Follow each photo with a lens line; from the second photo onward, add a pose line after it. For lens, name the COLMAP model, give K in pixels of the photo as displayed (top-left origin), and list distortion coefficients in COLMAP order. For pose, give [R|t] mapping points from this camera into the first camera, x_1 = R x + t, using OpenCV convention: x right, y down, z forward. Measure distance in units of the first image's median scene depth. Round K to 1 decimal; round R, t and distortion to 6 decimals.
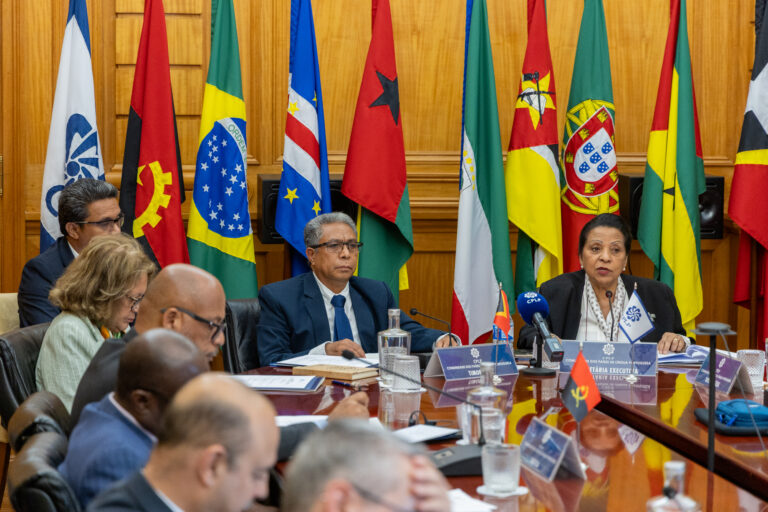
lens RADIAL K [[2387.5, 0, 384.0], [0, 2387.5, 256.0], [0, 0, 1]] dist [0.059318, -0.742189]
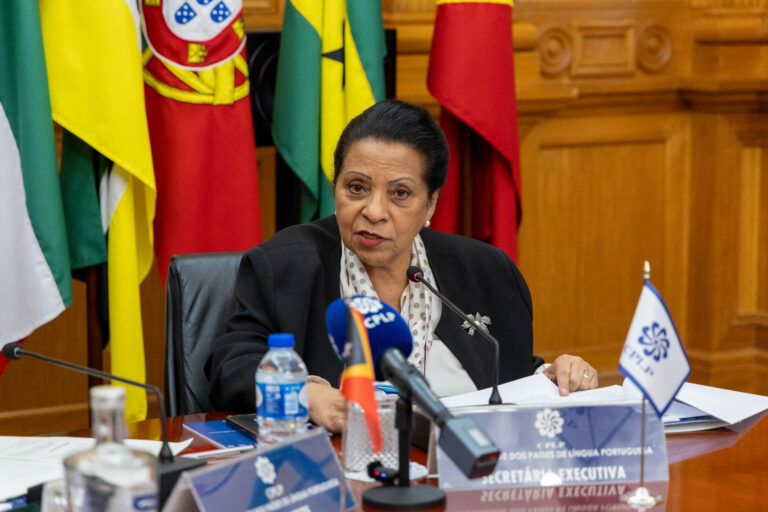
lens RADIAL K [[2387.5, 0, 384.0], [0, 2387.5, 256.0], [0, 0, 1]] dist [0.059318, -0.742189]
pose [[0.938438, -0.059571, 0.340273, -0.056054], [0.043855, 0.997594, 0.053700, -0.010369], [-0.342653, -0.035472, 0.938792, 0.493493]]
